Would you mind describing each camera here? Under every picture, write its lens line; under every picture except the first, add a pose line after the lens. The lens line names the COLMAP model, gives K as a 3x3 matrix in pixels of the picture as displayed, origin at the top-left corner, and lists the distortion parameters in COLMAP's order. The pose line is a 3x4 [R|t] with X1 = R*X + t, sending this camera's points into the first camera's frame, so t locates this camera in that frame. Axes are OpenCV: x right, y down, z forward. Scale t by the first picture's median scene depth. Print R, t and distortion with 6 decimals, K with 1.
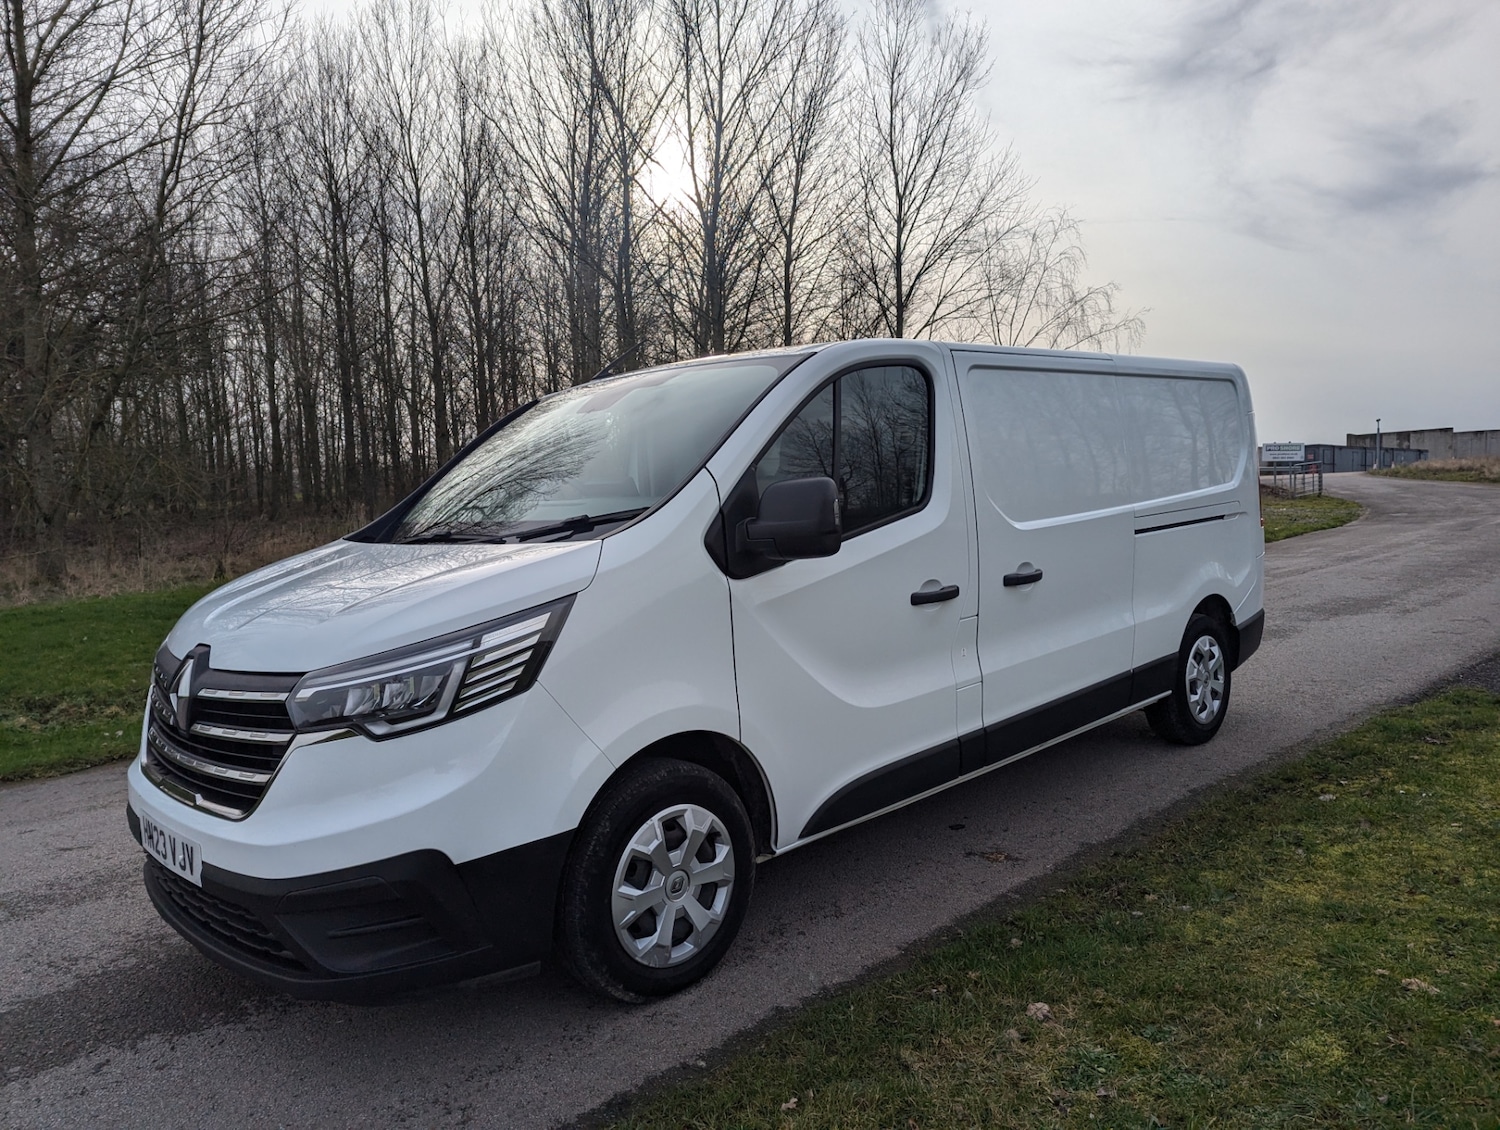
lens RADIAL K [[1052.8, 0, 736.4], [0, 1052.8, 574.7], [0, 0, 1]] dist [0.067285, -0.053501]
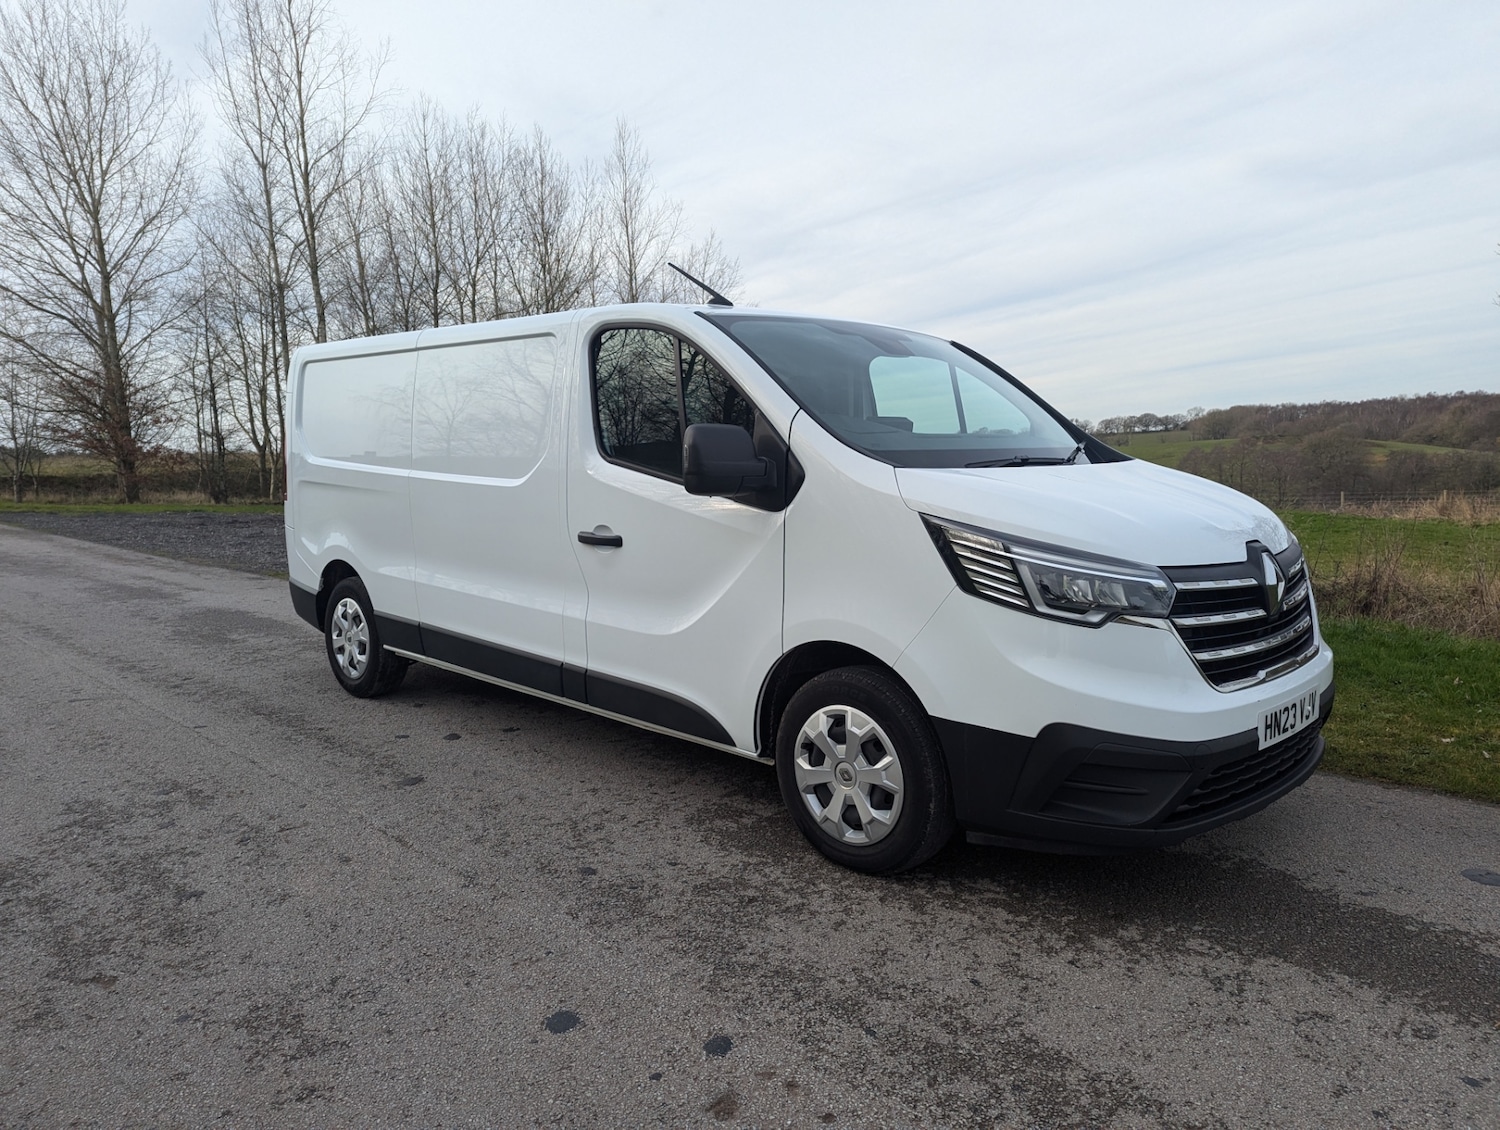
lens RADIAL K [[1052.8, 0, 758.8], [0, 1052.8, 556.6], [0, 0, 1]] dist [0.067285, -0.053501]
pose [[-0.031749, -0.056236, 0.997913, -1.304595], [0.091175, 0.994090, 0.058921, -0.026525], [-0.995329, 0.092856, -0.026434, 1.260550]]
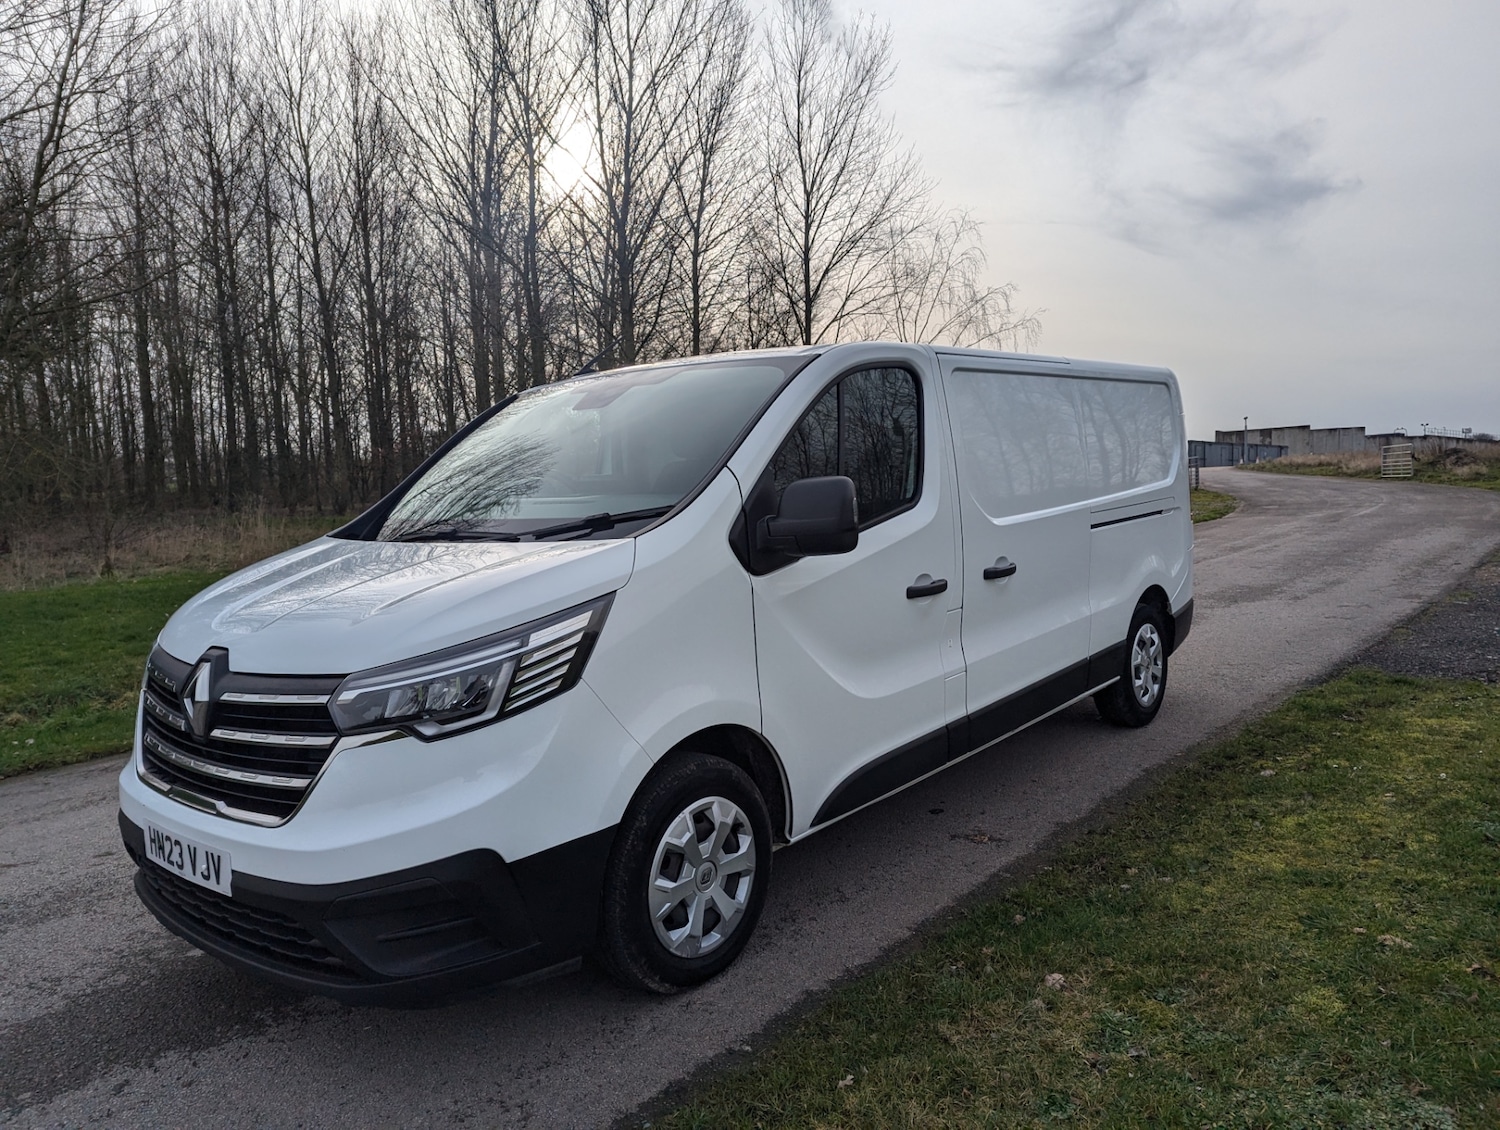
lens RADIAL K [[1052.8, 0, 752.1], [0, 1052.8, 569.2], [0, 0, 1]] dist [0.067285, -0.053501]
pose [[0.993936, -0.006568, 0.109761, -0.099334], [0.006233, 0.999975, 0.003398, -0.004728], [-0.109781, -0.002693, 0.993952, -0.014683]]
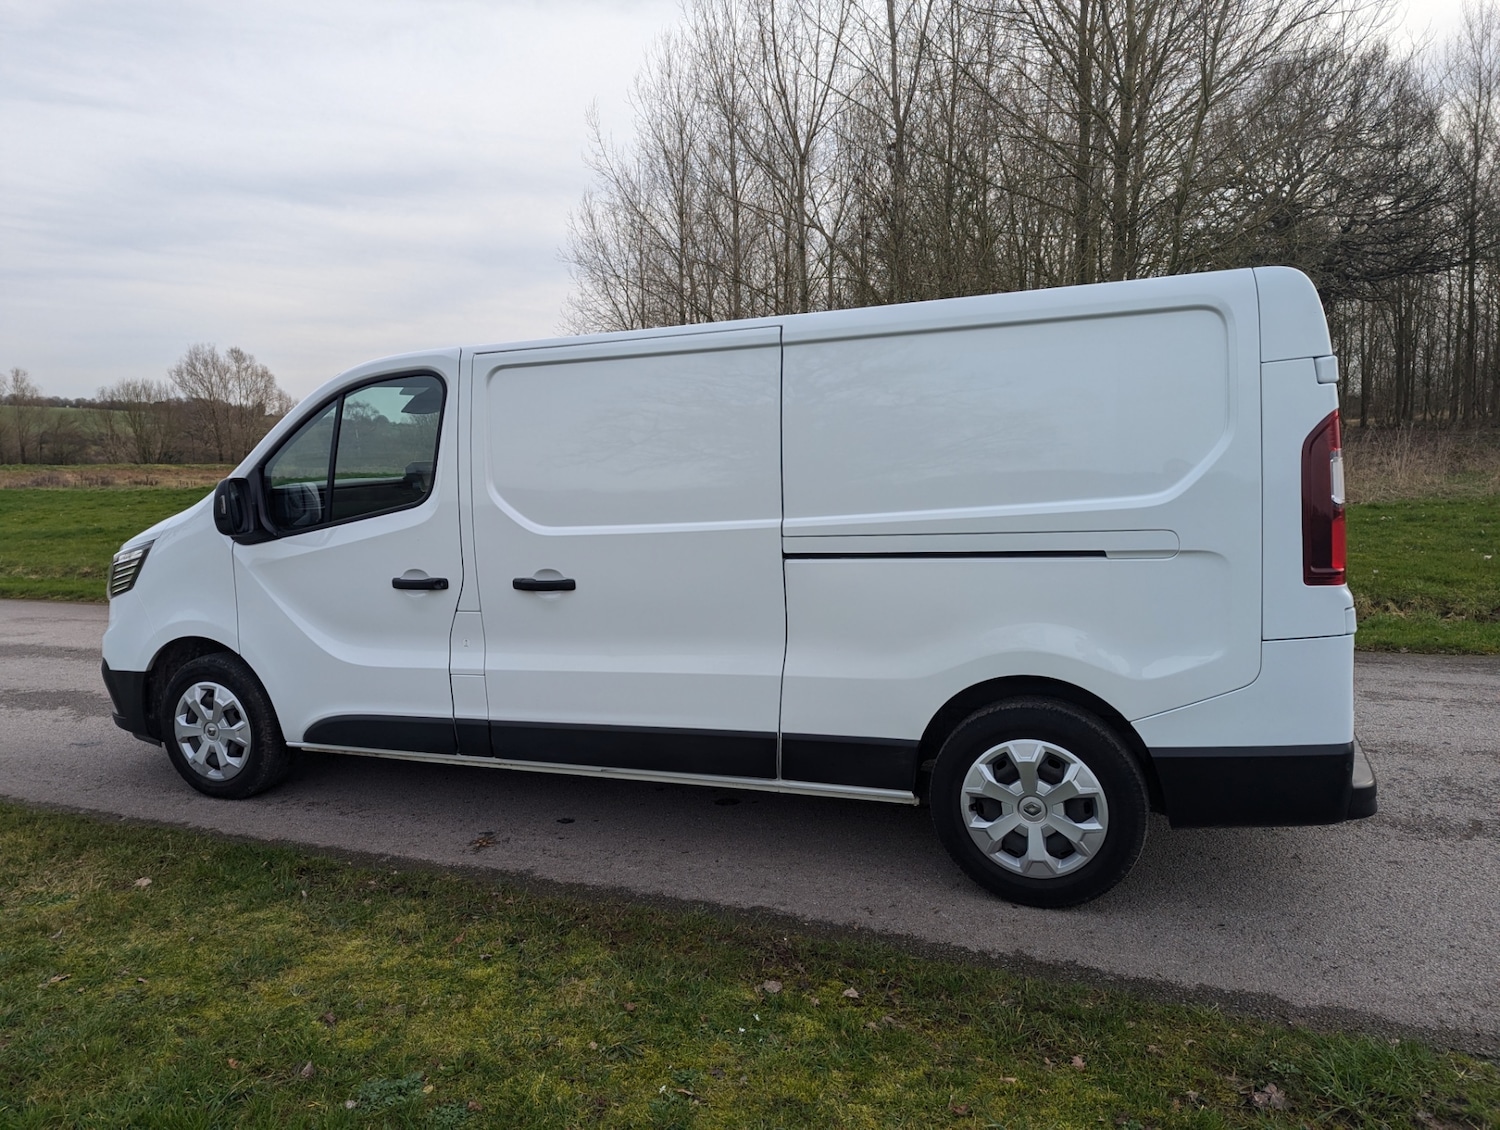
lens RADIAL K [[1052.8, 0, 724.1], [0, 1052.8, 560.1], [0, 0, 1]] dist [0.067285, -0.053501]
pose [[0.401829, 0.131450, -0.906231, 1.352276], [-0.063109, 0.991266, 0.115801, -0.157727], [0.913538, 0.010659, 0.406615, 0.853927]]
